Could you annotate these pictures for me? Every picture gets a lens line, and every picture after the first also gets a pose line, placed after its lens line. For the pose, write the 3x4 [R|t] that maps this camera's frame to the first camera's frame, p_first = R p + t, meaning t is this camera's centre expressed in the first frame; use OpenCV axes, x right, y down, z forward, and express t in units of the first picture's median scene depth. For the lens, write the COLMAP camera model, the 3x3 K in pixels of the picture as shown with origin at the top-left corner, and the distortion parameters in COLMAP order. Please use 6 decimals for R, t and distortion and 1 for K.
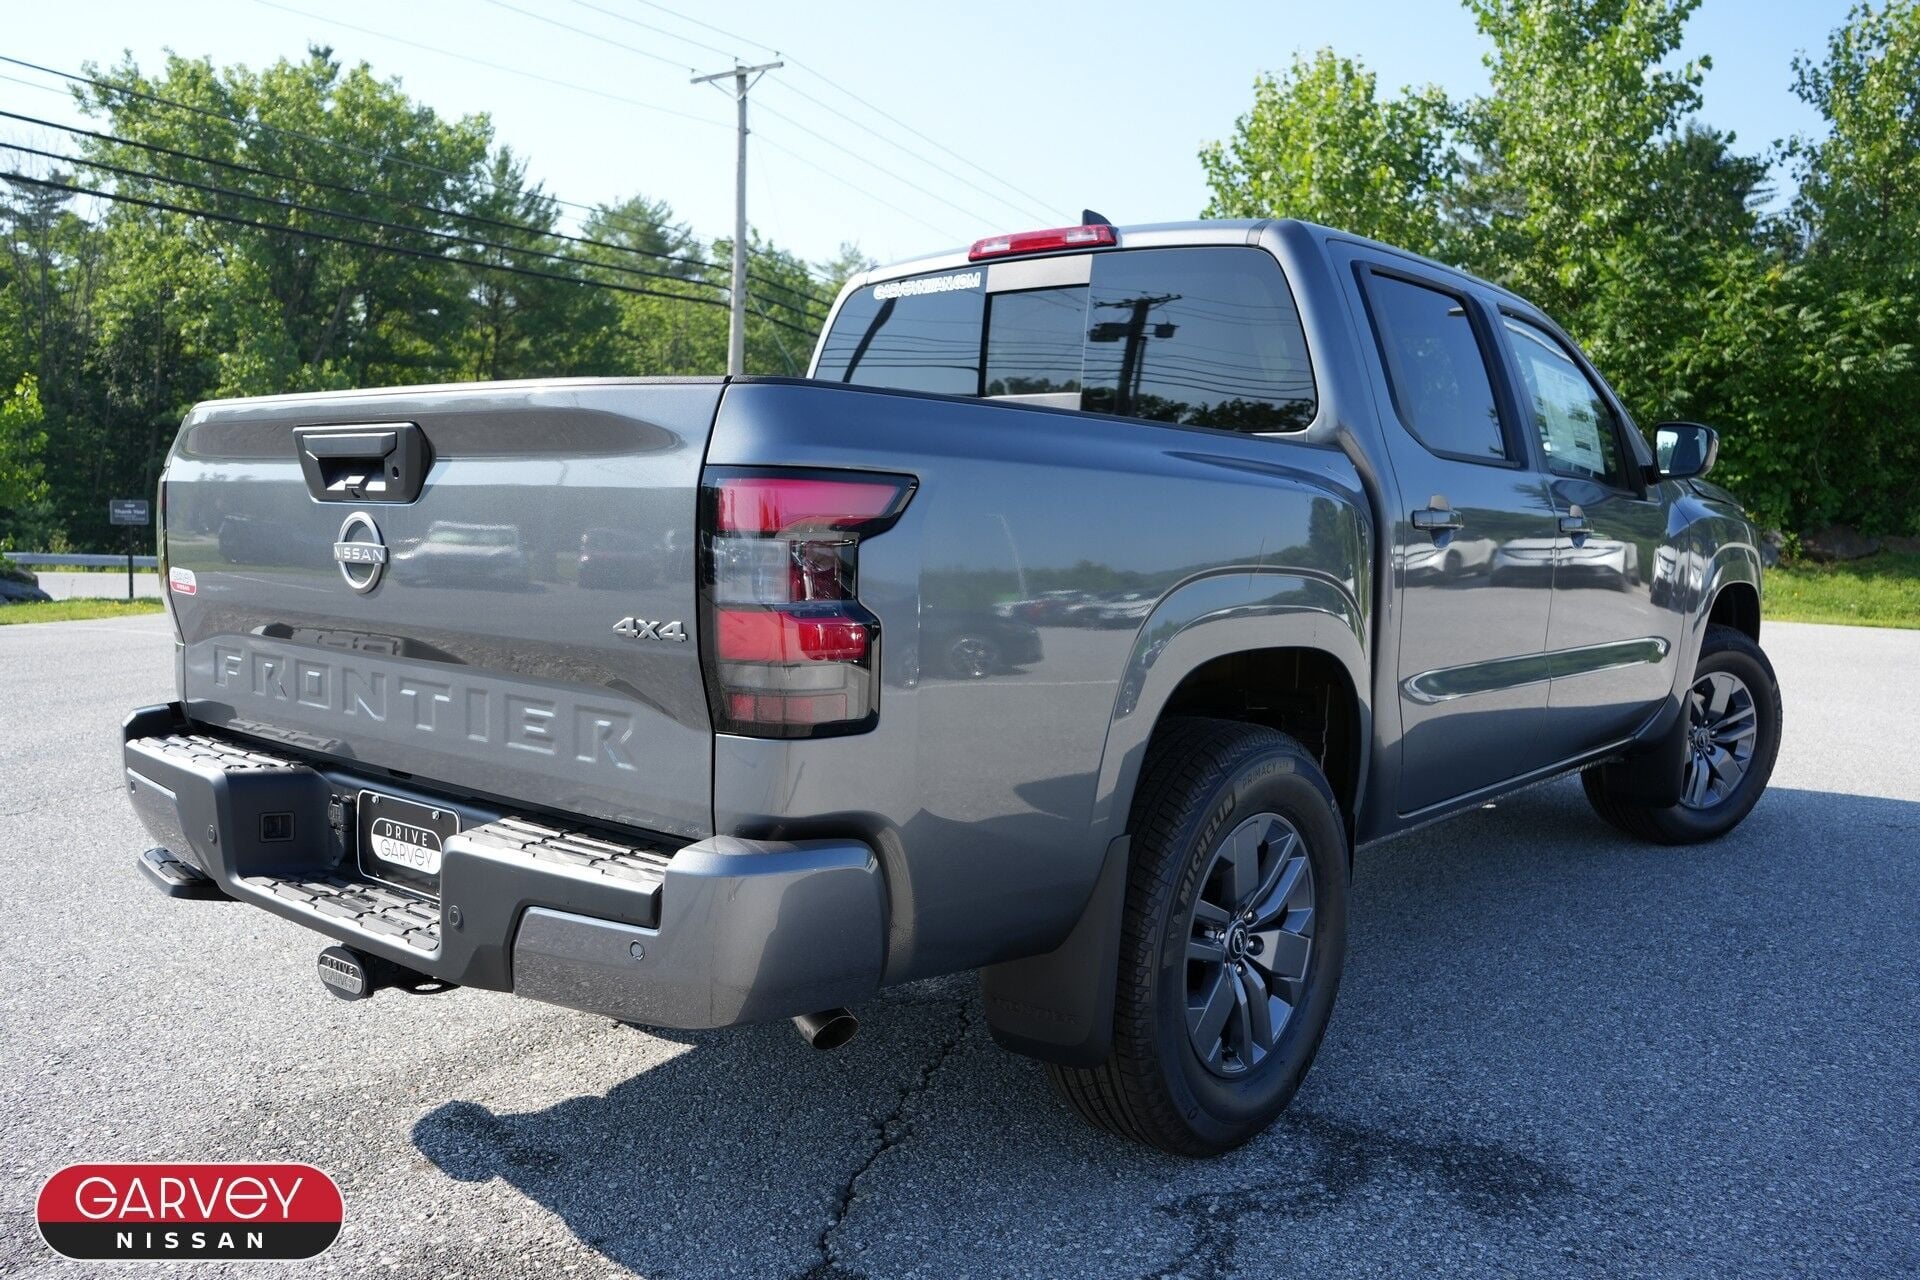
lens RADIAL K [[1528.7, 0, 949.5], [0, 1528.7, 639.3], [0, 0, 1]] dist [-0.021117, 0.018558]
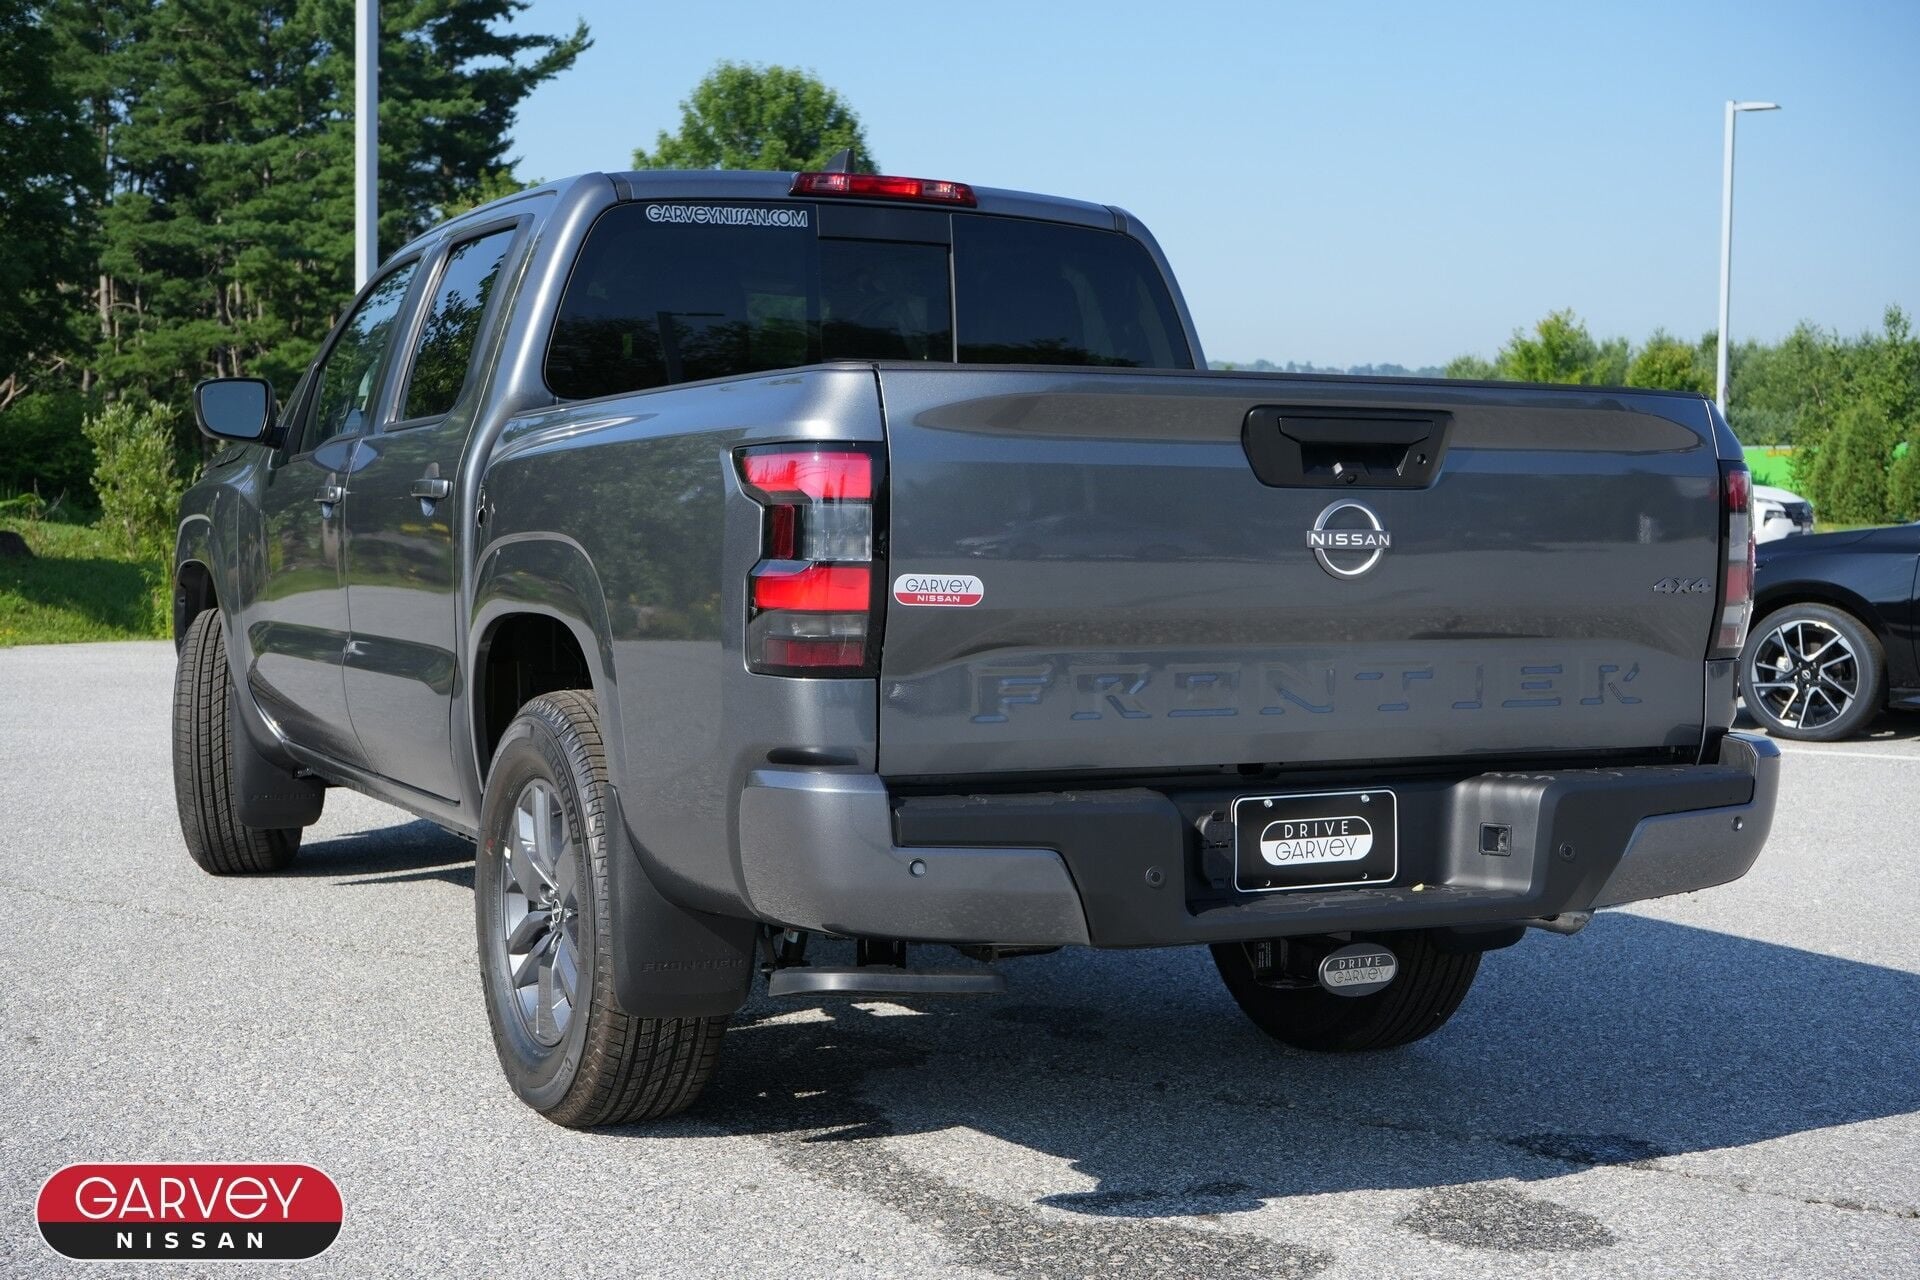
lens RADIAL K [[2686.6, 0, 972.5], [0, 2686.6, 632.5], [0, 0, 1]] dist [-0.007666, 0.000000]
pose [[0.390807, -0.054627, 0.918850, -0.226406], [0.078119, 0.996604, 0.026024, -0.006612], [-0.917152, 0.061609, 0.393747, 0.058514]]
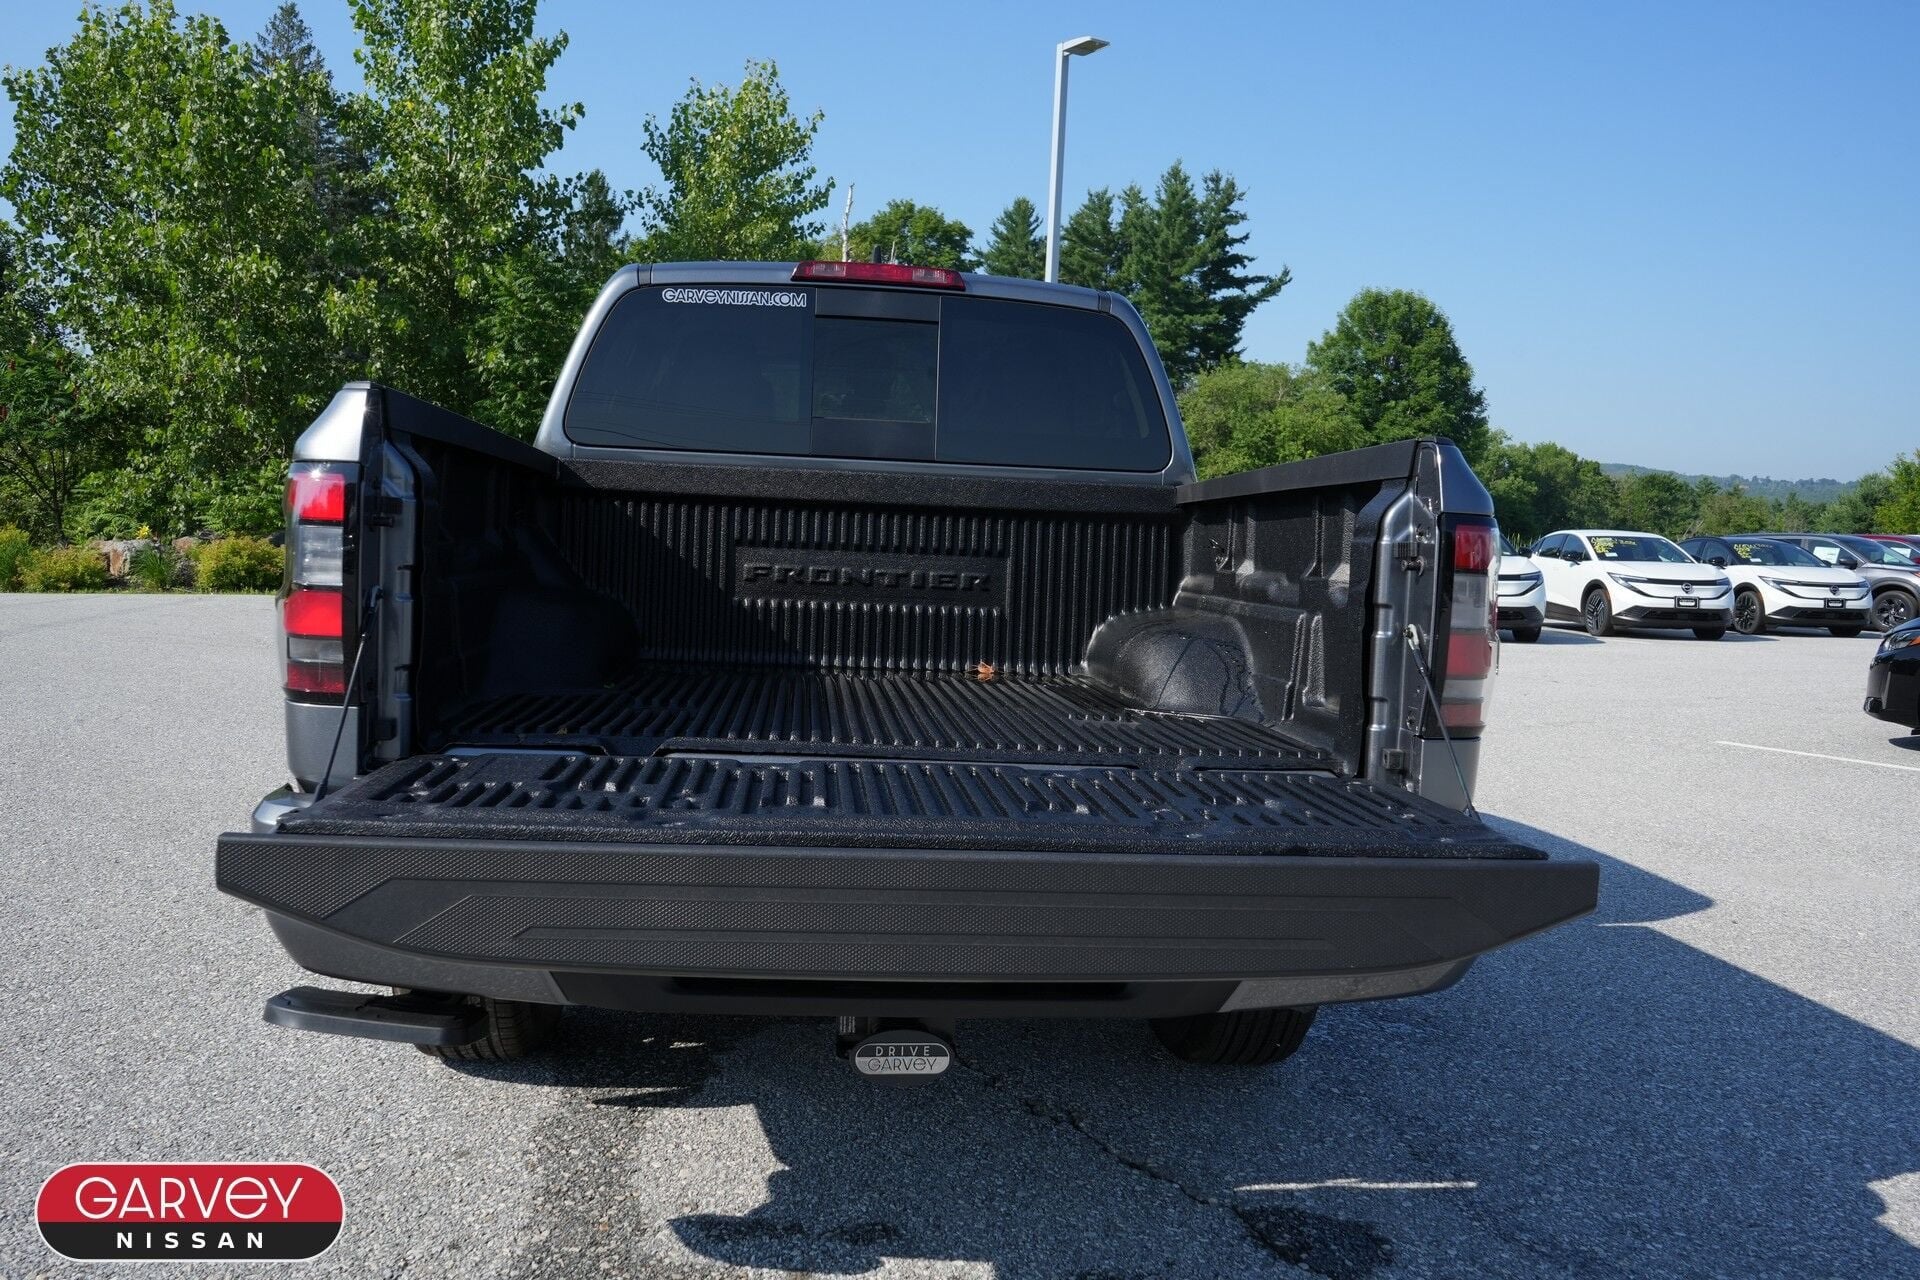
lens RADIAL K [[1528.7, 0, 972.7], [0, 1528.7, 631.5], [0, 0, 1]] dist [-0.021117, 0.018558]
pose [[0.691521, -0.030612, 0.721707, -0.109809], [0.033064, 0.999396, 0.010709, -0.004018], [-0.721599, 0.016457, 0.692115, 0.038088]]
